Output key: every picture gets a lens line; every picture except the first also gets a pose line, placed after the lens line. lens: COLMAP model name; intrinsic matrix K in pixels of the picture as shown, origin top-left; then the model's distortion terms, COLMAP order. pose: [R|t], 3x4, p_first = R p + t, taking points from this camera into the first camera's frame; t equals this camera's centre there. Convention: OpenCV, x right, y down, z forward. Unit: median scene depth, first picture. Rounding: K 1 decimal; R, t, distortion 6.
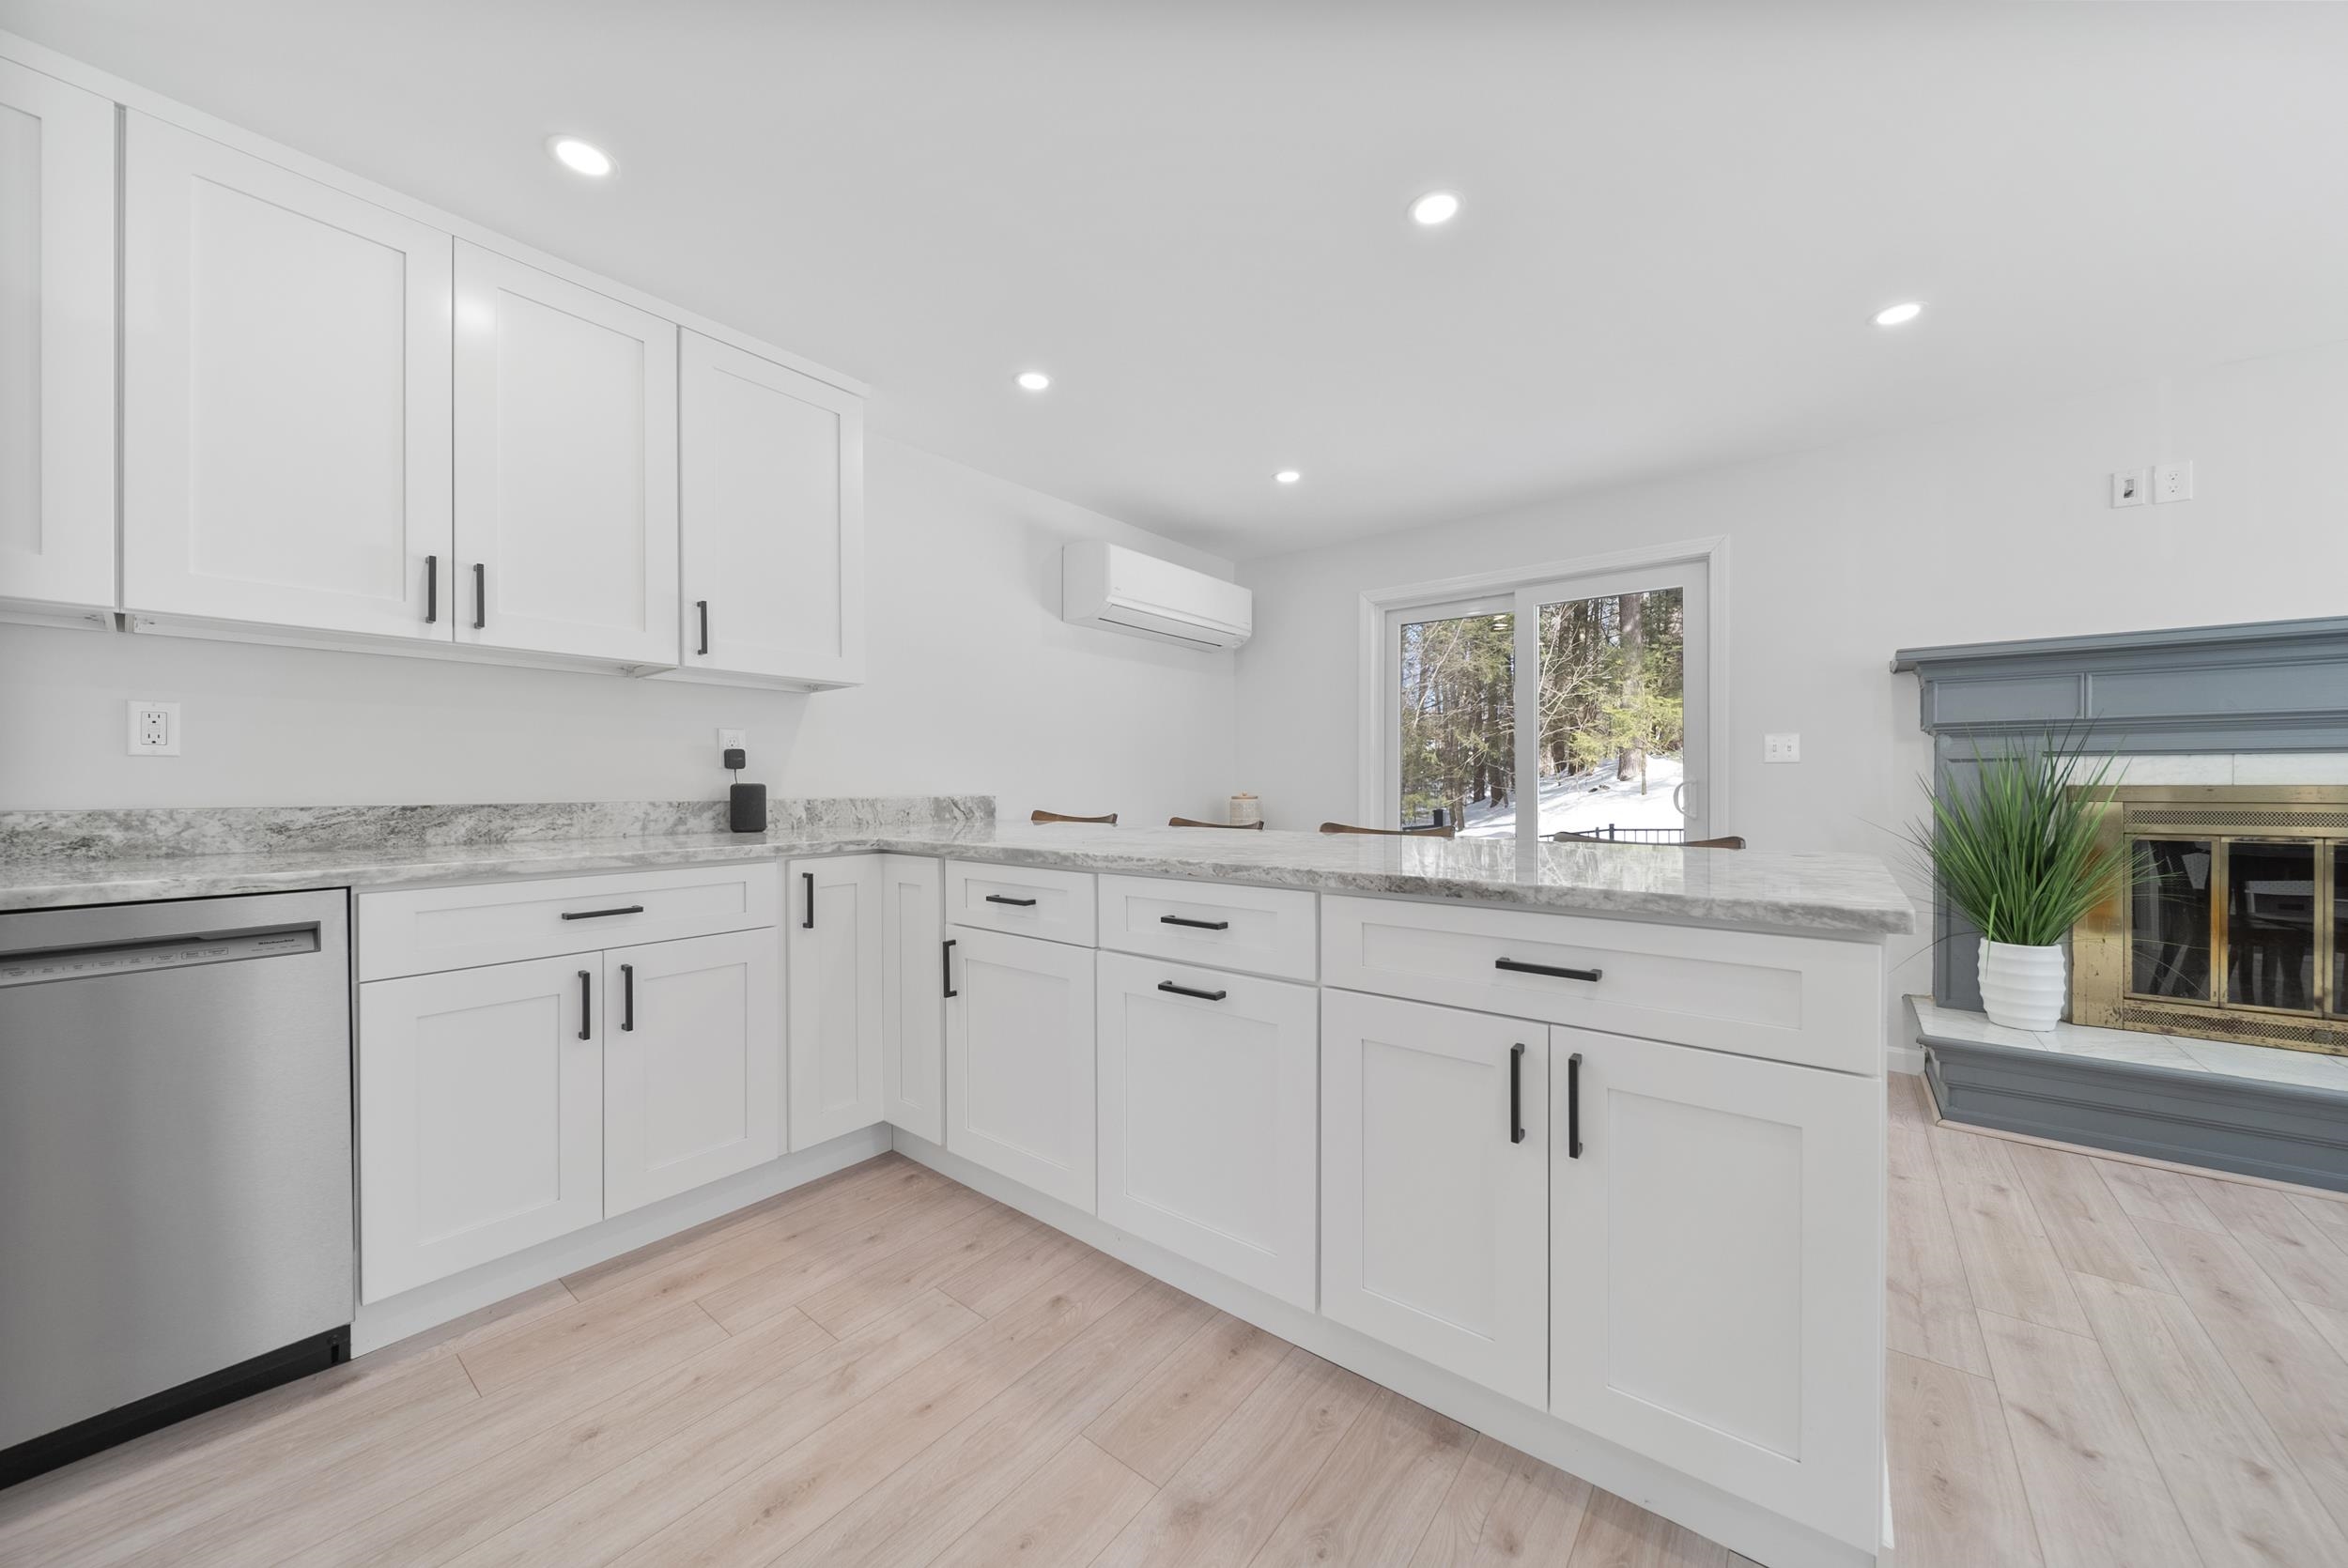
lens RADIAL K [[832.4, 0, 1168.5], [0, 832.4, 789.3], [0, 0, 1]] dist [-0.000052, -0.001581]
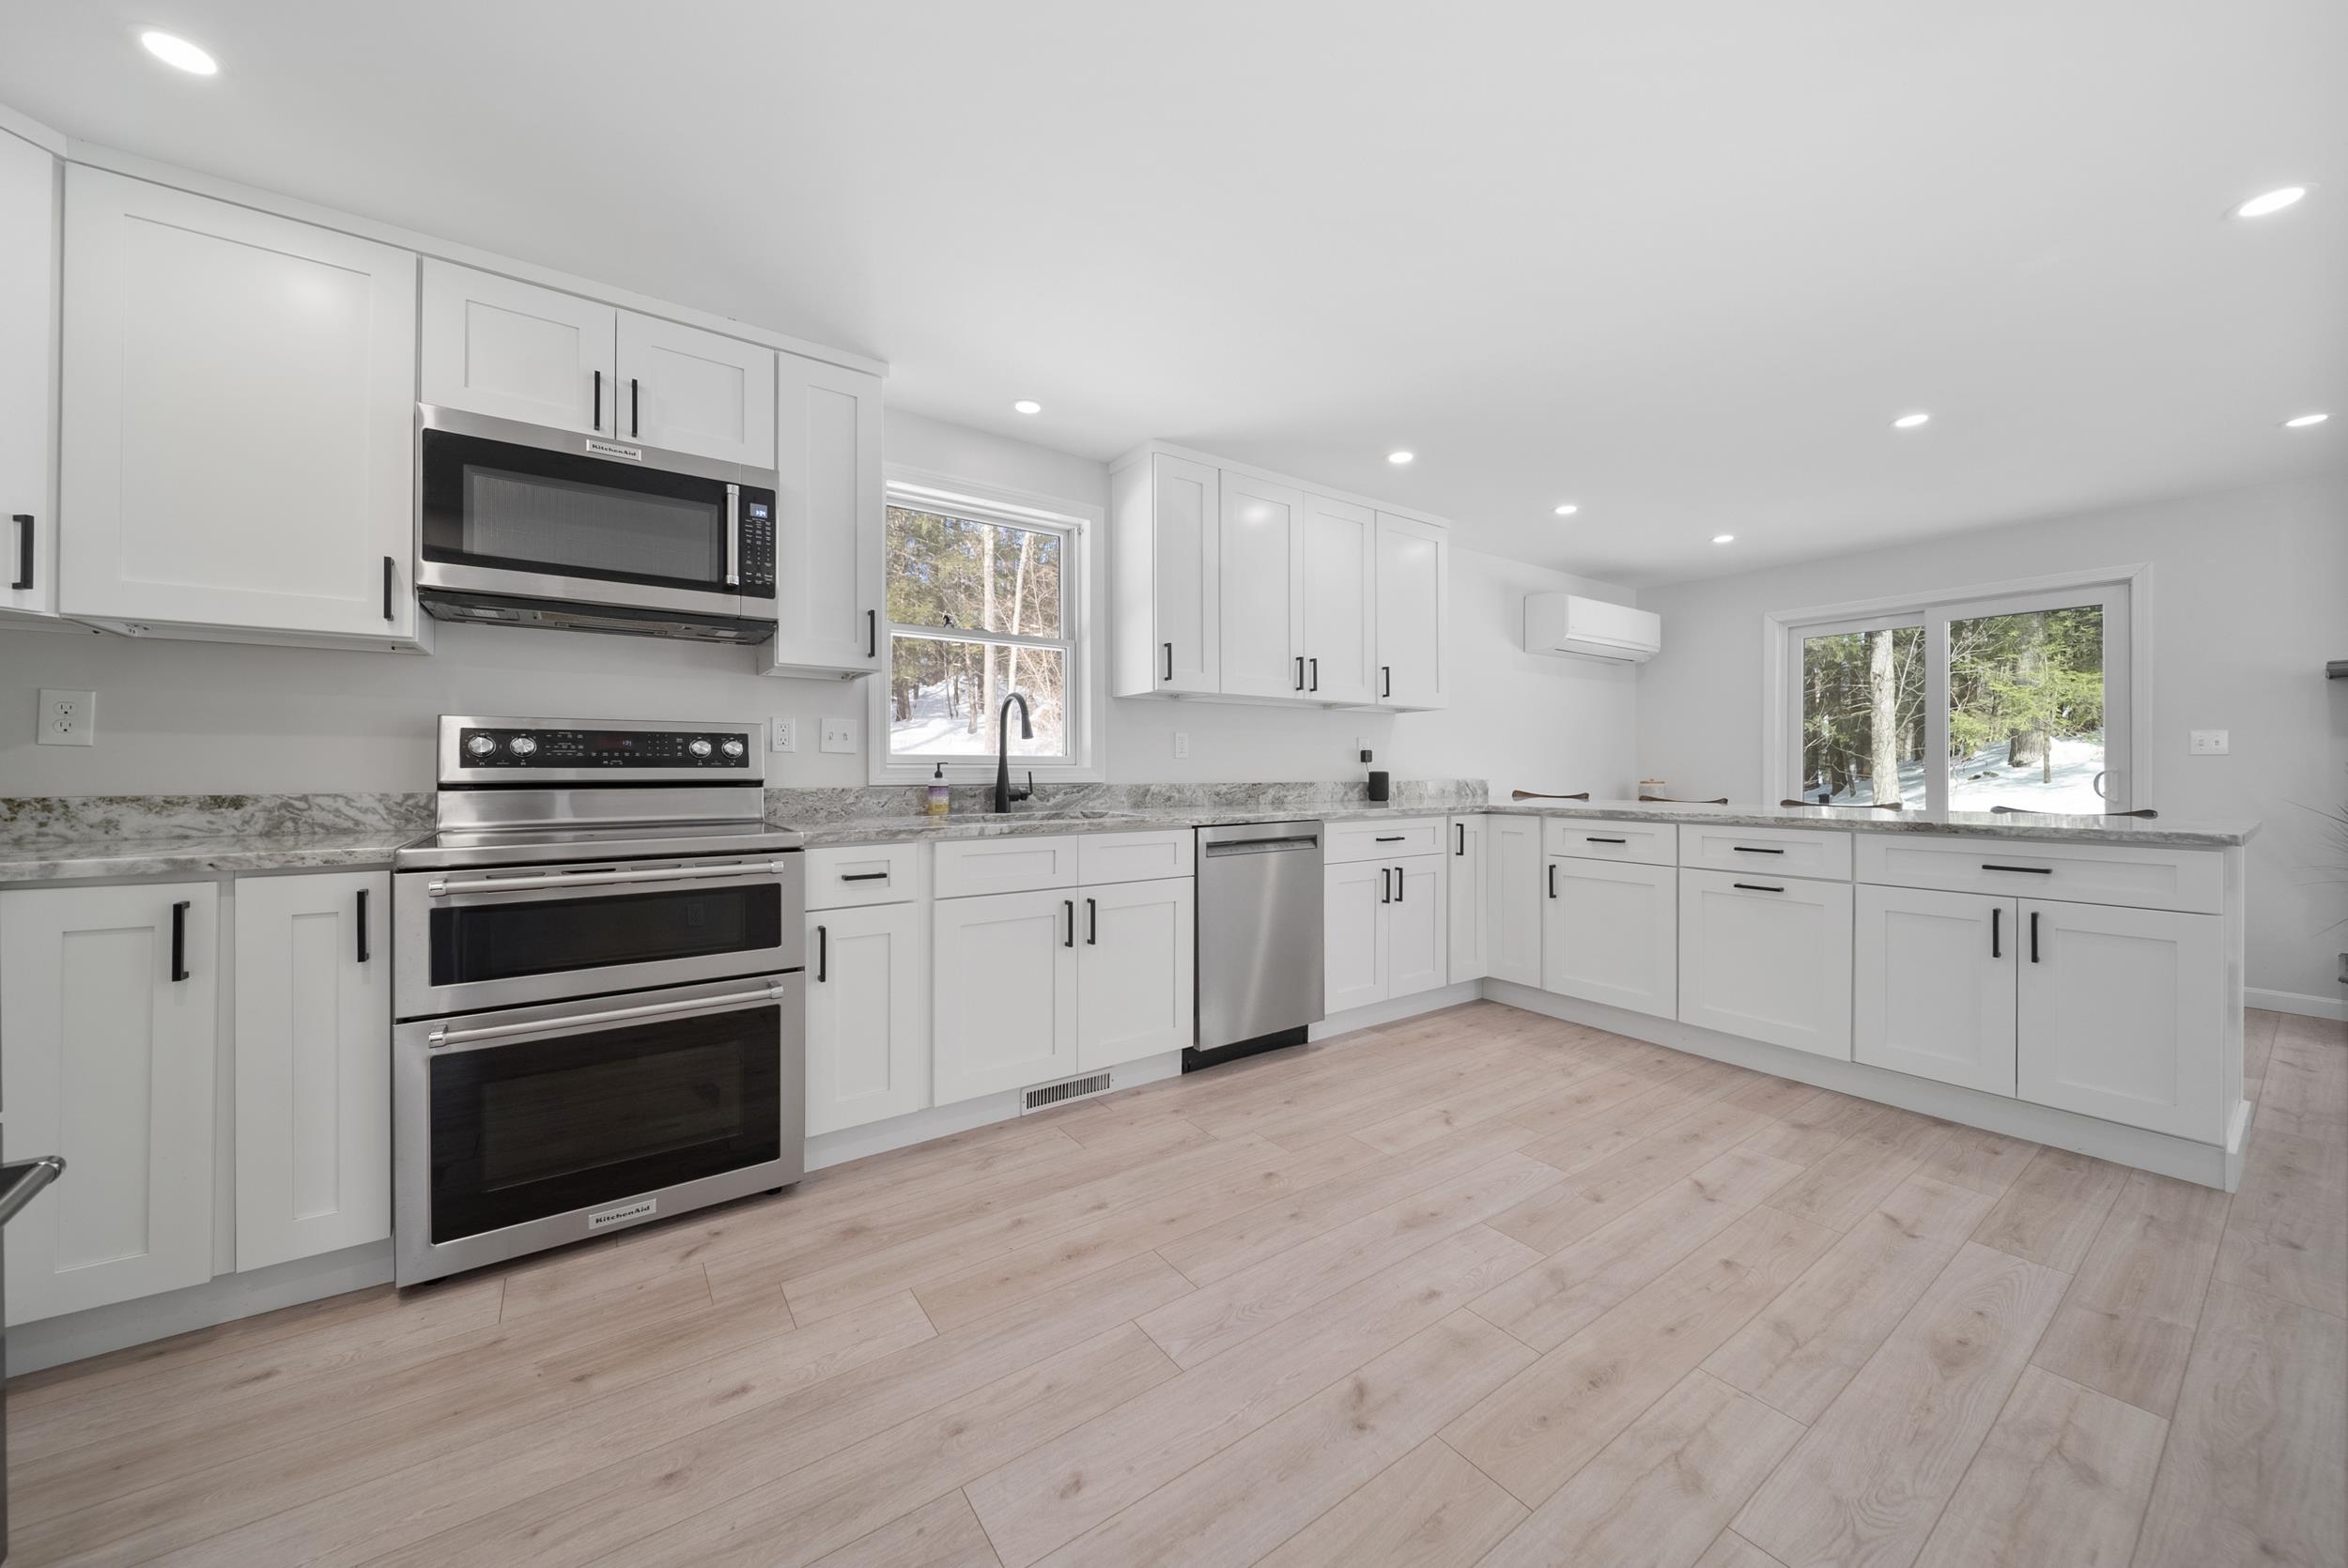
lens RADIAL K [[832.4, 0, 1173.7], [0, 832.4, 771.8], [0, 0, 1]] dist [-0.000052, -0.001581]
pose [[0.958728, 0.002097, -0.284318, -0.459433], [-0.002882, 0.999993, -0.002342, -0.001031], [0.284312, 0.003065, 0.958727, -0.742666]]
